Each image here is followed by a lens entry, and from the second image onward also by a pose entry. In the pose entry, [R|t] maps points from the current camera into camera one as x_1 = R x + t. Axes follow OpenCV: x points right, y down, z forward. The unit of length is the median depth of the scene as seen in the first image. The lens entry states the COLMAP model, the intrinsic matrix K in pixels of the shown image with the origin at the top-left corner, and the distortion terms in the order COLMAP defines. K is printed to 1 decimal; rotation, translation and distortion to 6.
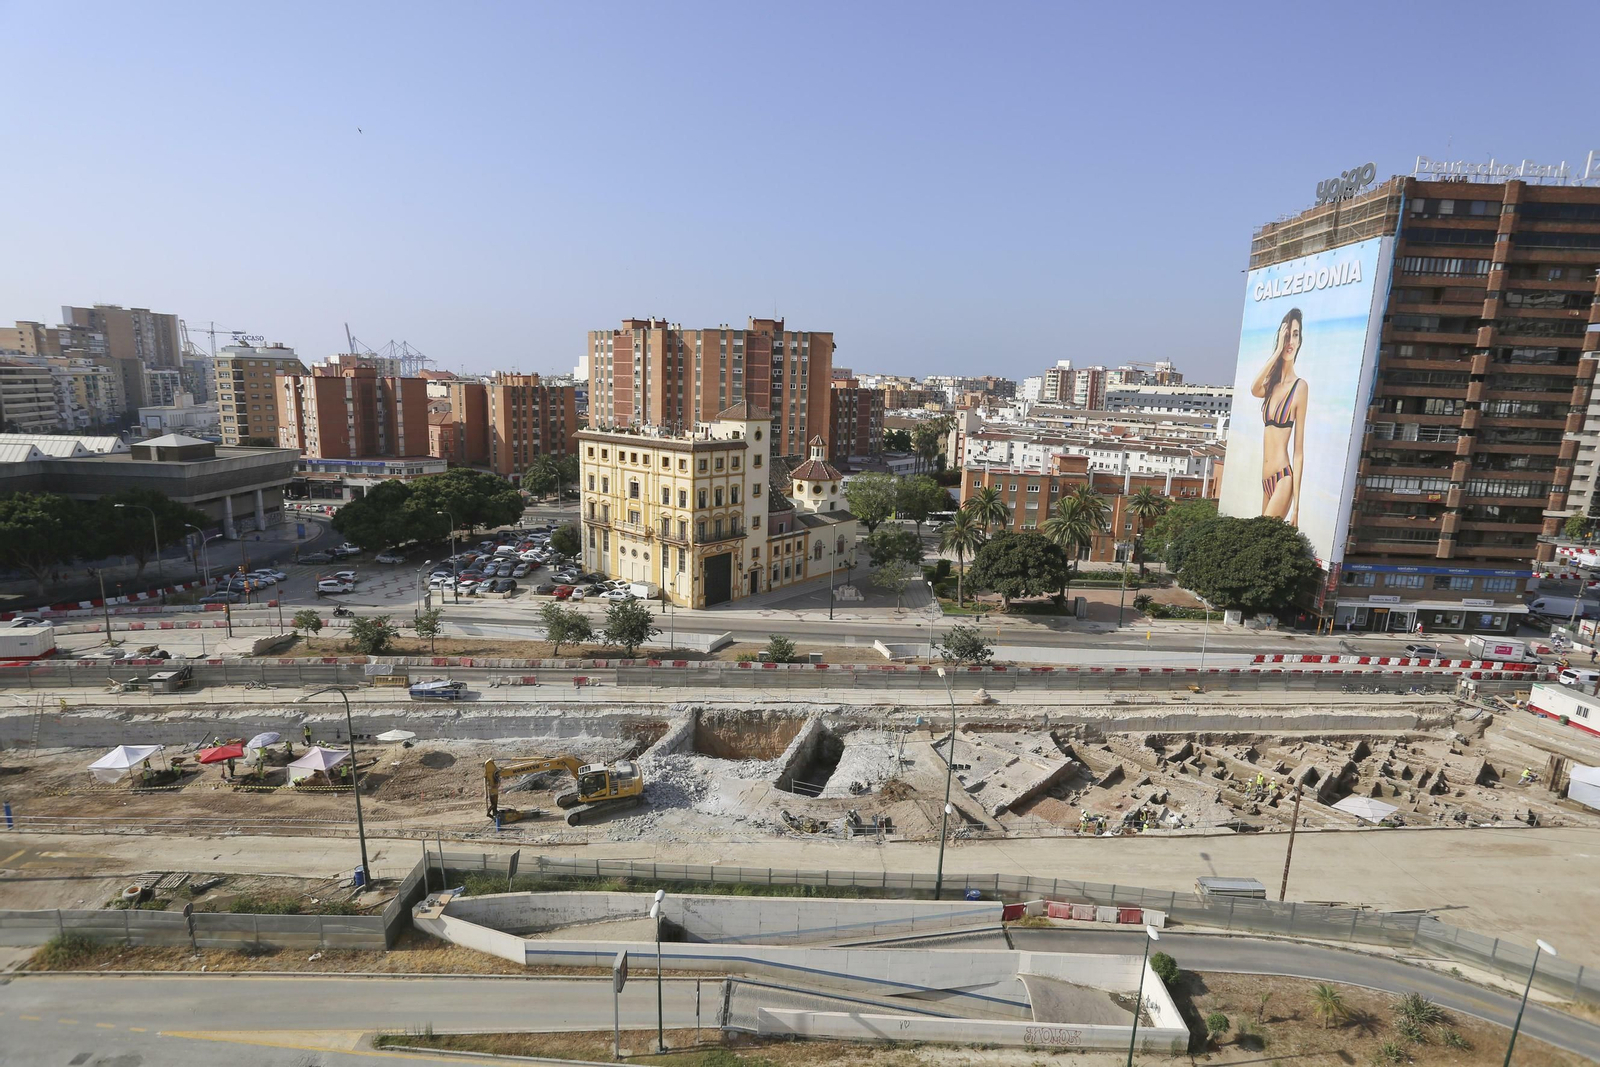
lens RADIAL K [[773.2, 0, 802.4], [0, 773.2, 531.3], [0, 0, 1]] dist [-0.067059, 0.029331]
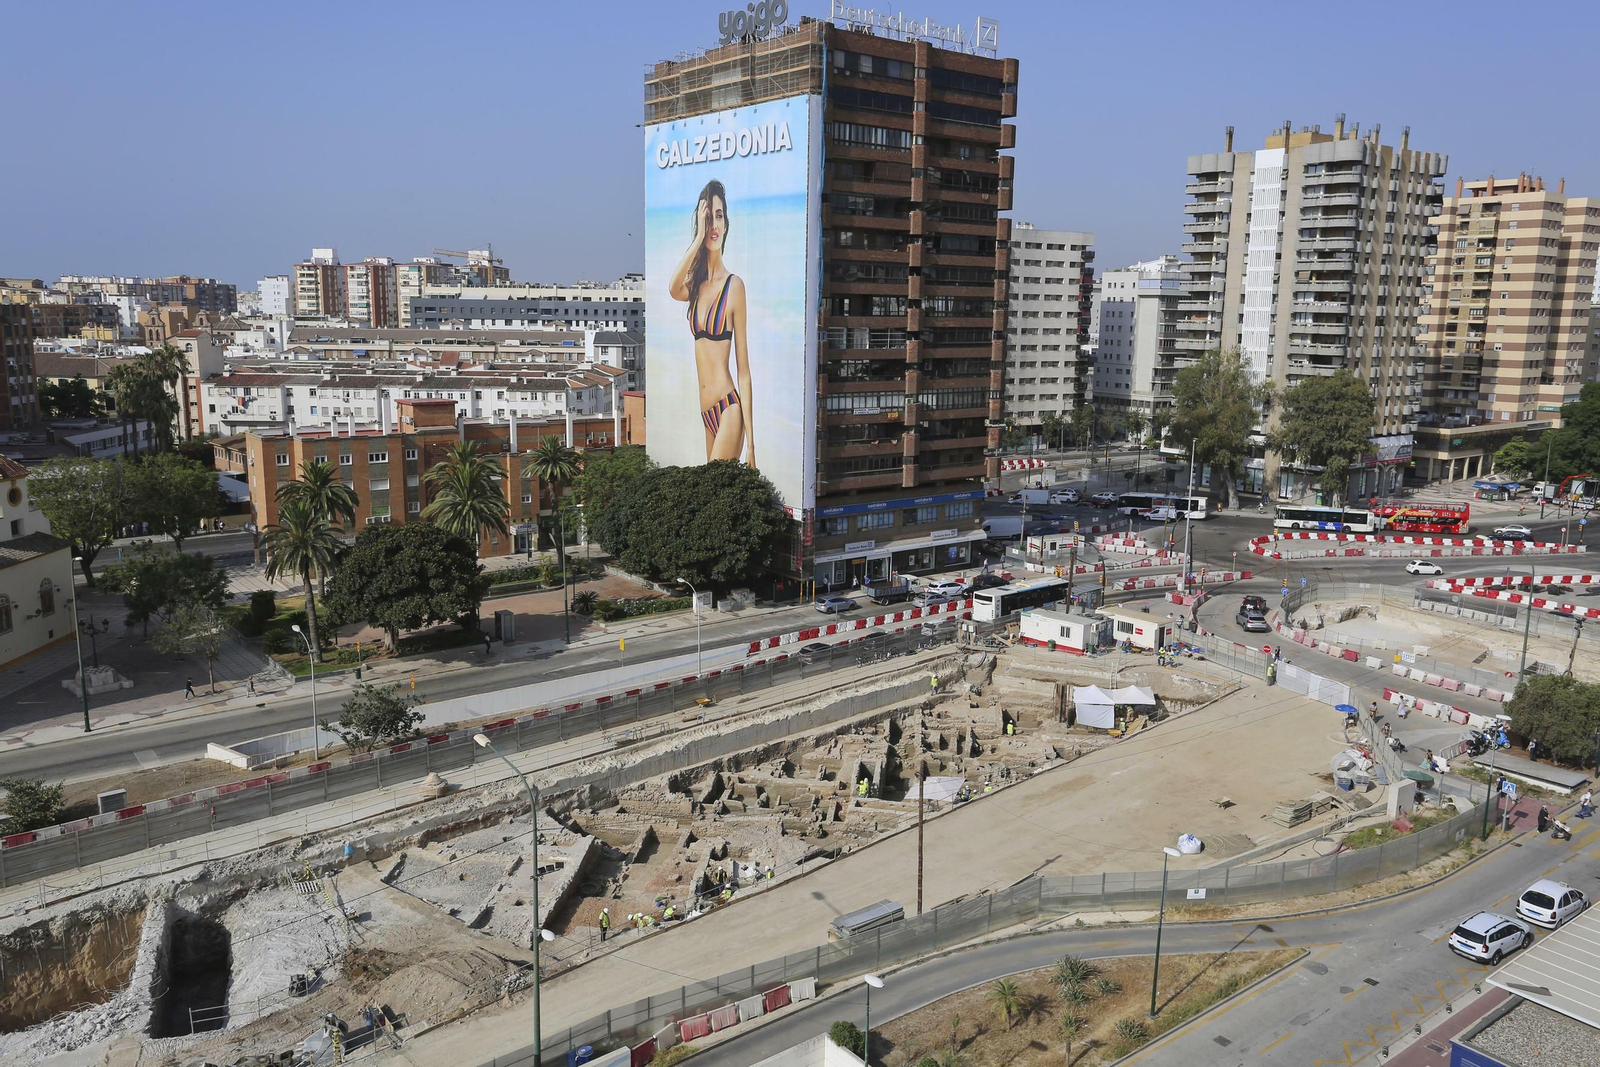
lens RADIAL K [[1239.4, 0, 802.8], [0, 1239.4, 530.5], [0, 0, 1]] dist [-0.026518, 0.067883]
pose [[0.763509, -0.136357, 0.631238, -0.115752], [0.133334, 0.989679, 0.052513, -0.004918], [-0.631883, 0.044072, 0.773809, 0.006065]]
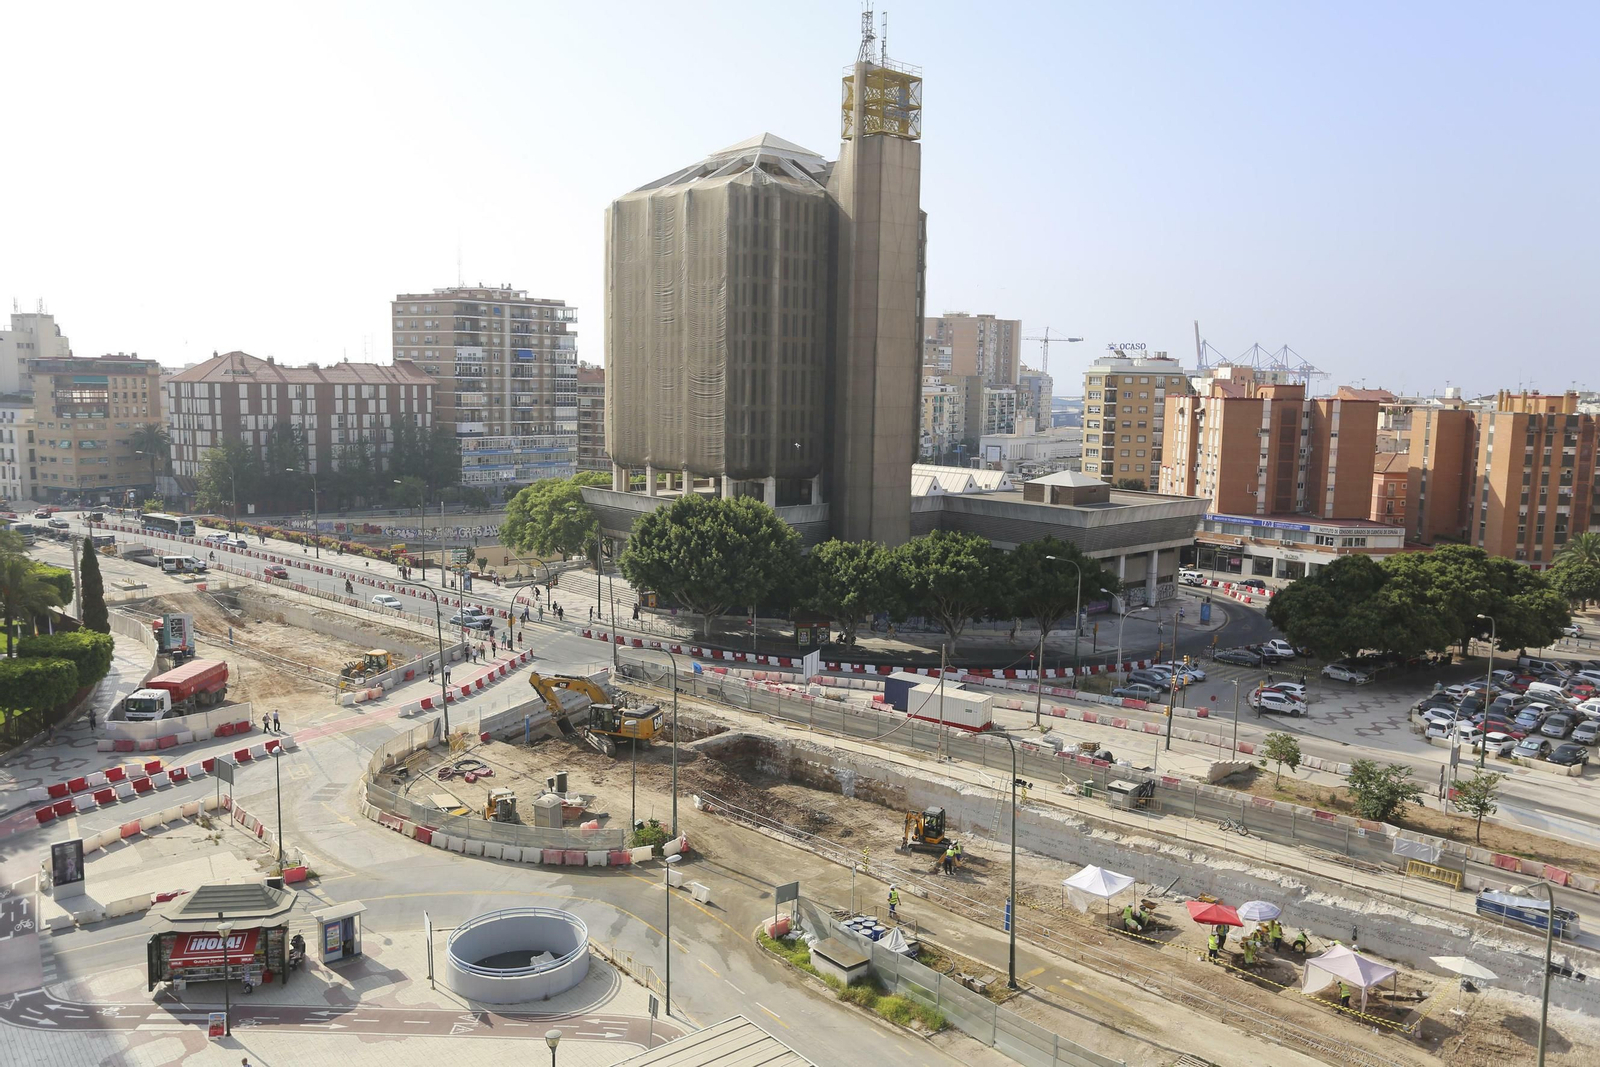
lens RADIAL K [[1218.5, 0, 800.0], [0, 1218.5, 533.5], [0, 0, 1]] dist [-0.033715, 0.077168]
pose [[0.672995, 0.072320, -0.736103, -0.127749], [-0.136988, 0.990178, -0.027961, 0.012574], [0.726850, 0.119655, 0.676292, -0.078136]]
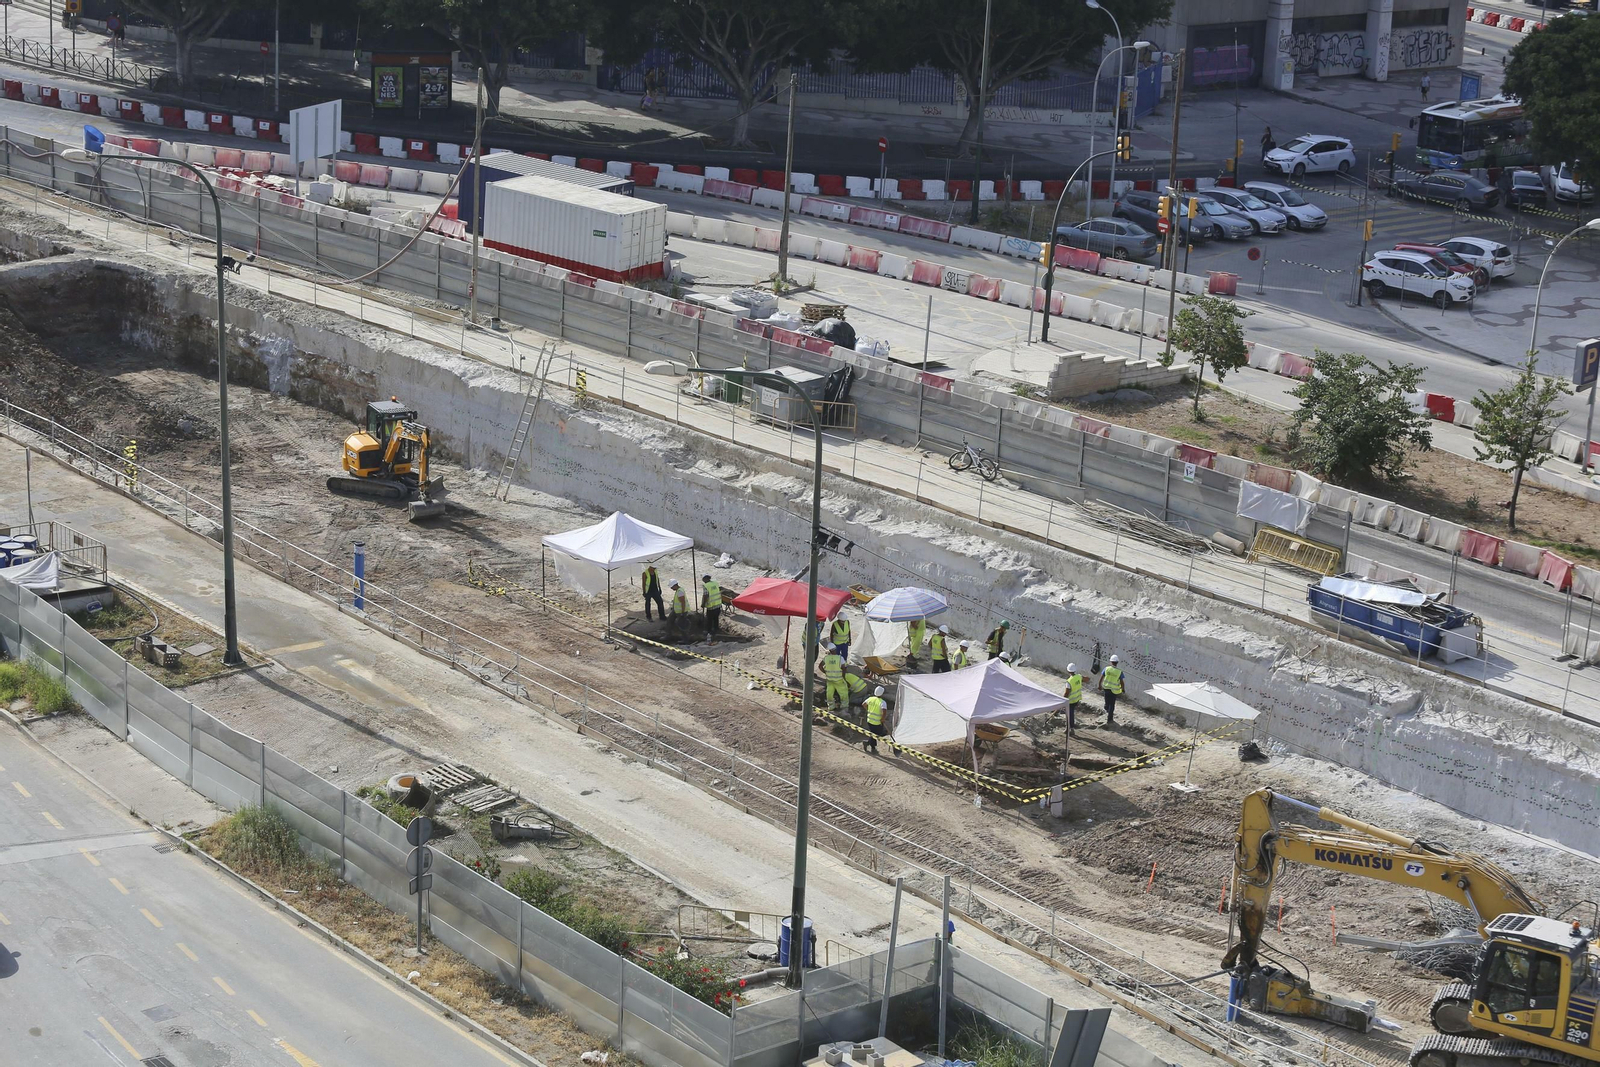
lens RADIAL K [[3374.7, 0, 800.0], [0, 3374.7, 533.5], [0, 0, 1]] dist [-0.303039, 0.118028]
pose [[0.615343, 0.232971, -0.753045, 0.253399], [-0.176271, 0.971803, 0.156611, 0.010852], [0.768298, 0.036370, 0.639058, -0.005942]]
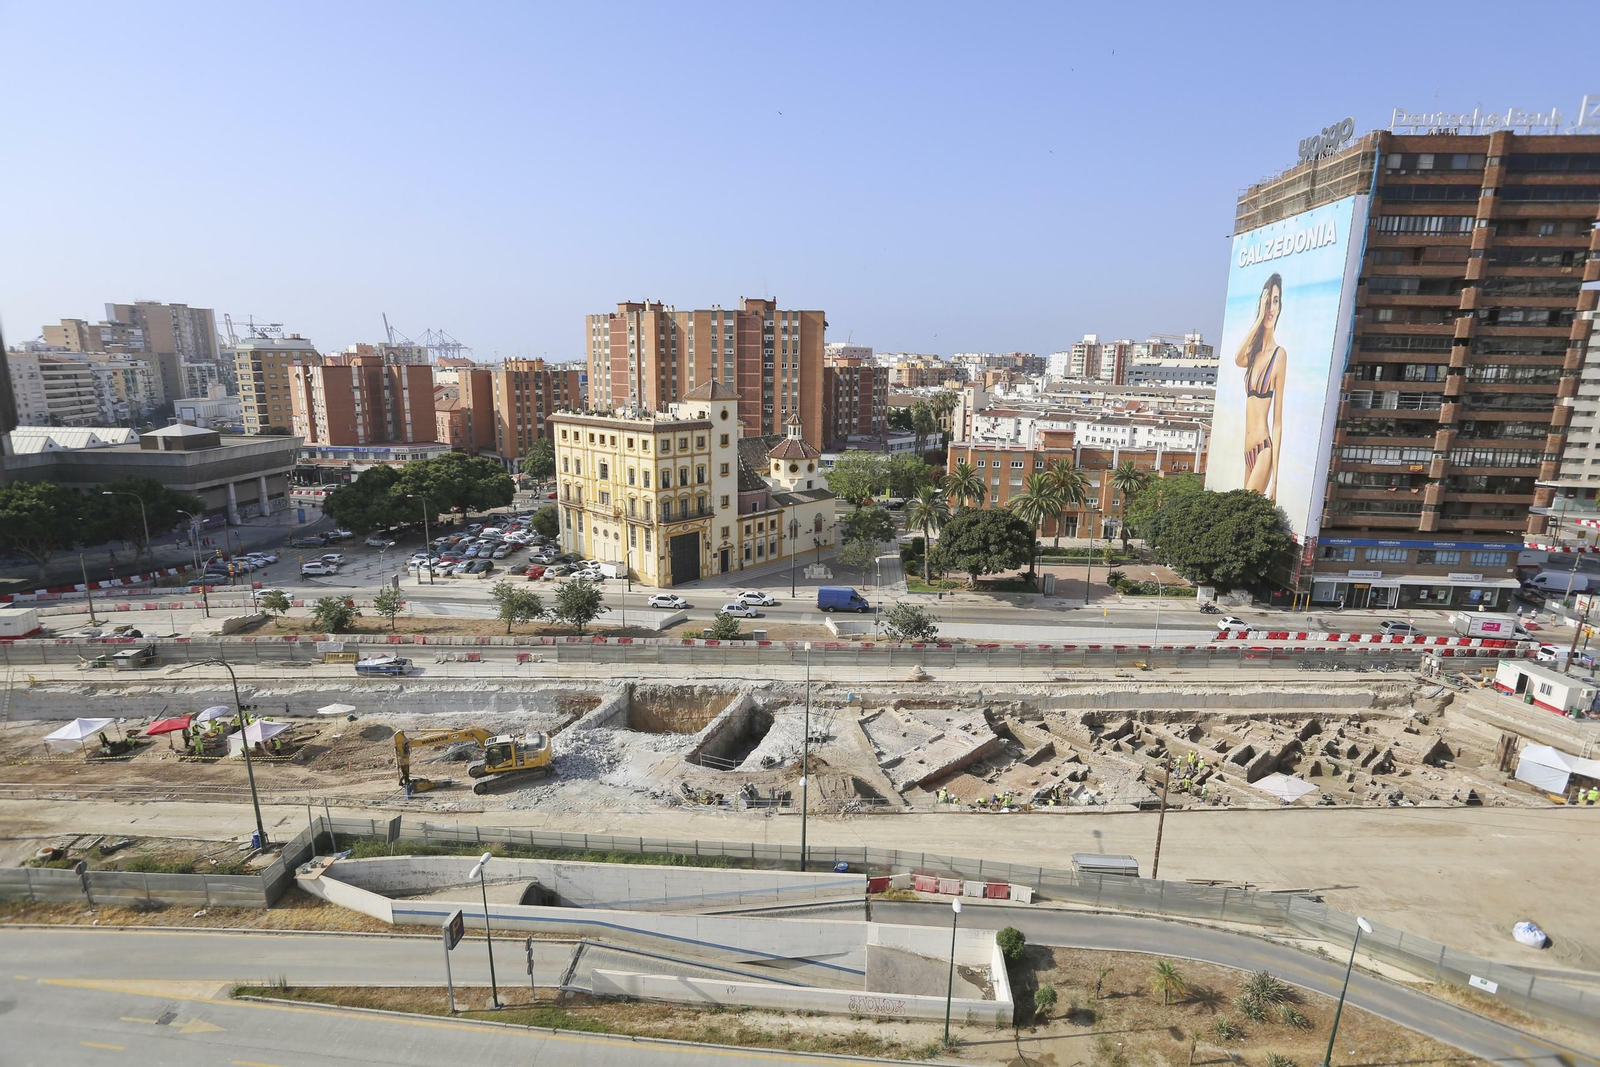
lens RADIAL K [[773.2, 0, 802.4], [0, 773.2, 531.3], [0, 0, 1]] dist [-0.067059, 0.029331]
pose [[0.998765, -0.009499, -0.048763, 0.104298], [0.010695, 0.999647, 0.024330, 0.004113], [0.048515, -0.024821, 0.998514, -0.000293]]
